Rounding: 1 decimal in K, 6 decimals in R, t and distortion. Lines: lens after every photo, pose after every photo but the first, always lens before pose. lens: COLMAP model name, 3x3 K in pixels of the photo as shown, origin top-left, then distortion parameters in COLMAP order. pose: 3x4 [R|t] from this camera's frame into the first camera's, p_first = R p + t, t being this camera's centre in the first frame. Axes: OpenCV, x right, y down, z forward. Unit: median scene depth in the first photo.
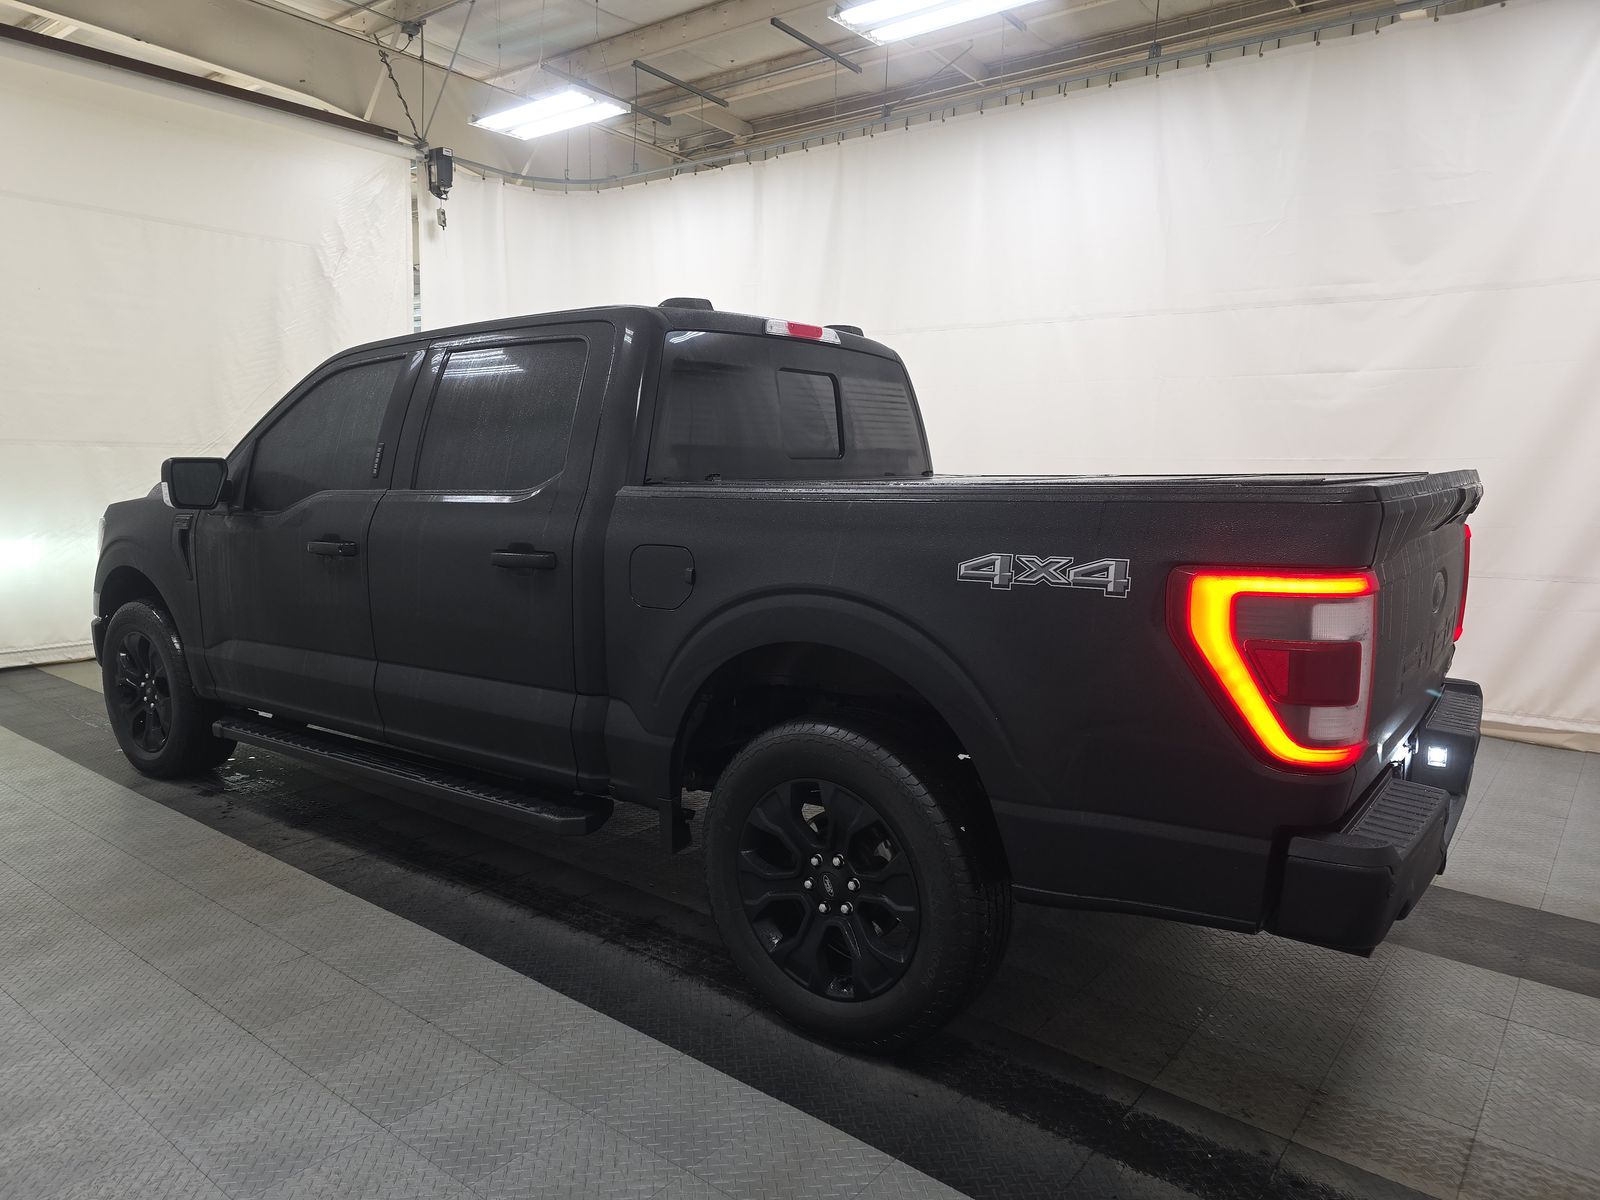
lens RADIAL K [[1077.8, 0, 793.1], [0, 1077.8, 584.1], [0, 0, 1]] dist [0.041534, -0.005057]
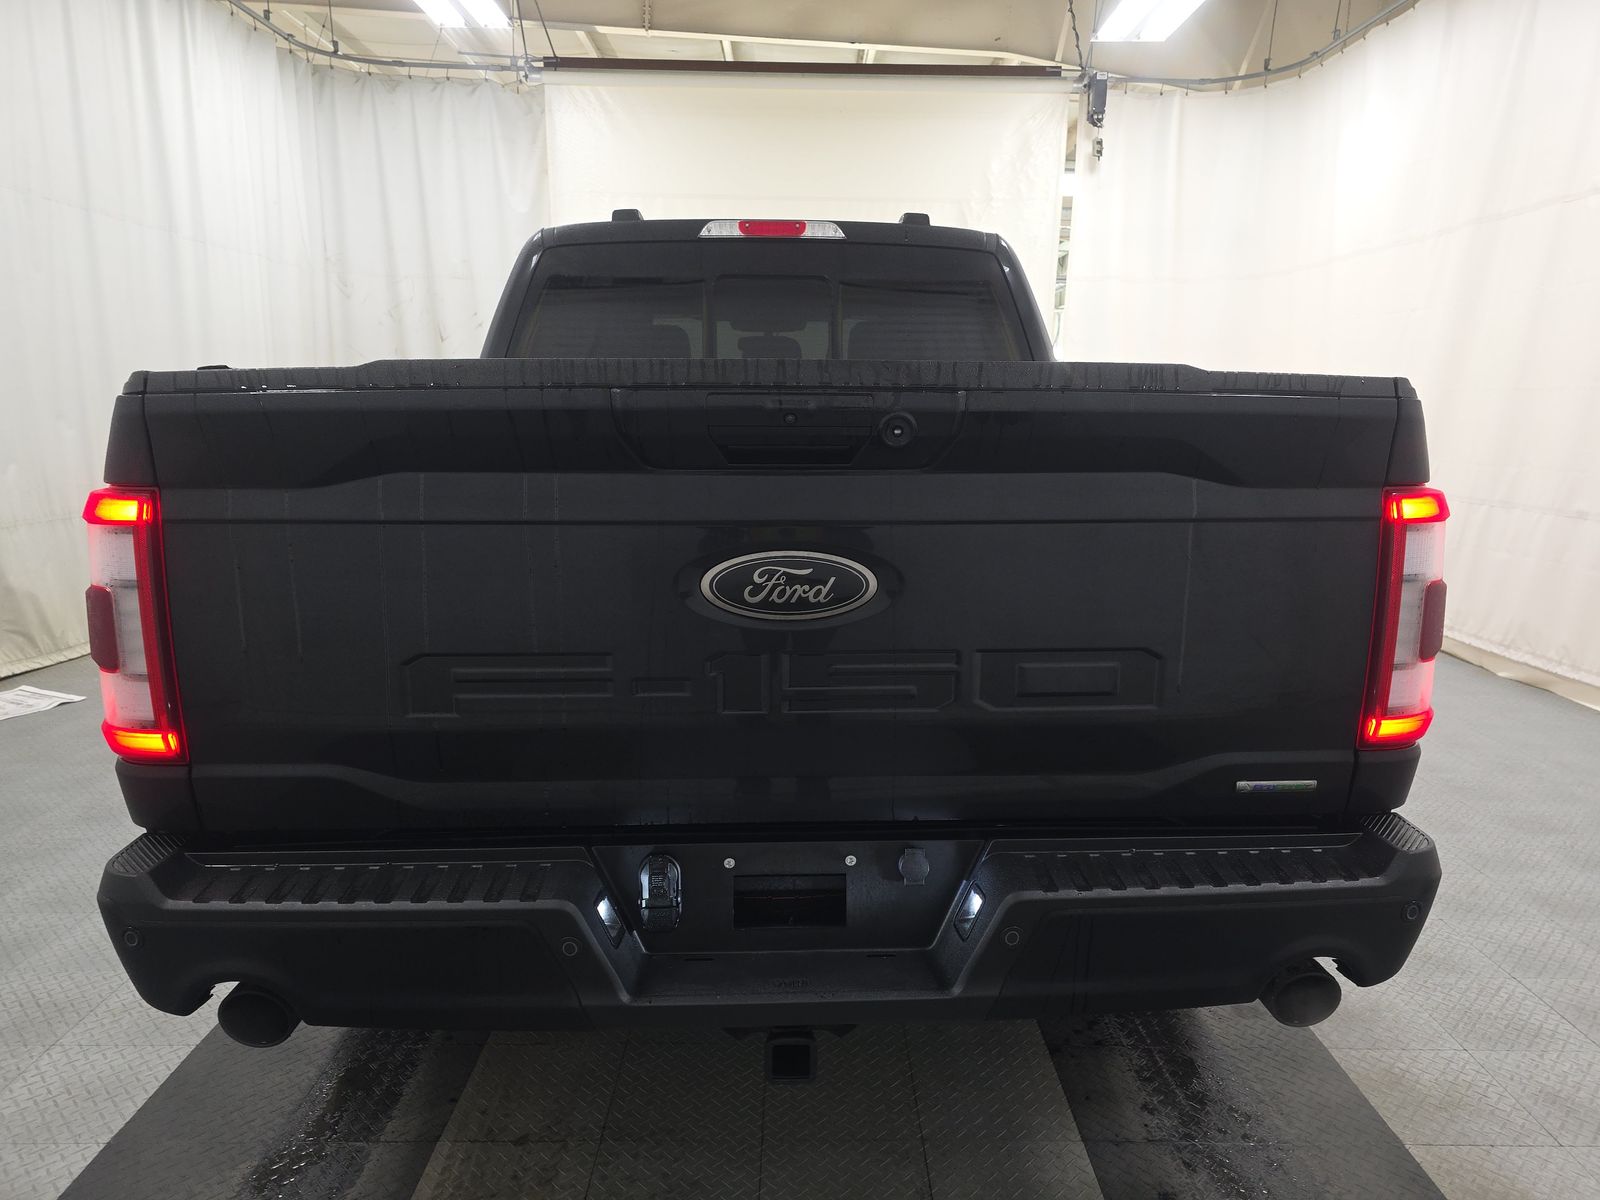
lens RADIAL K [[1070.2, 0, 800.0], [0, 1070.2, 600.0], [0, 0, 1]] dist [0.023075, -0.003719]
pose [[0.624959, 0.135876, -0.768742, 0.303578], [-0.092269, 0.990690, 0.100095, -0.012184], [0.775186, 0.008376, 0.631678, 0.202271]]
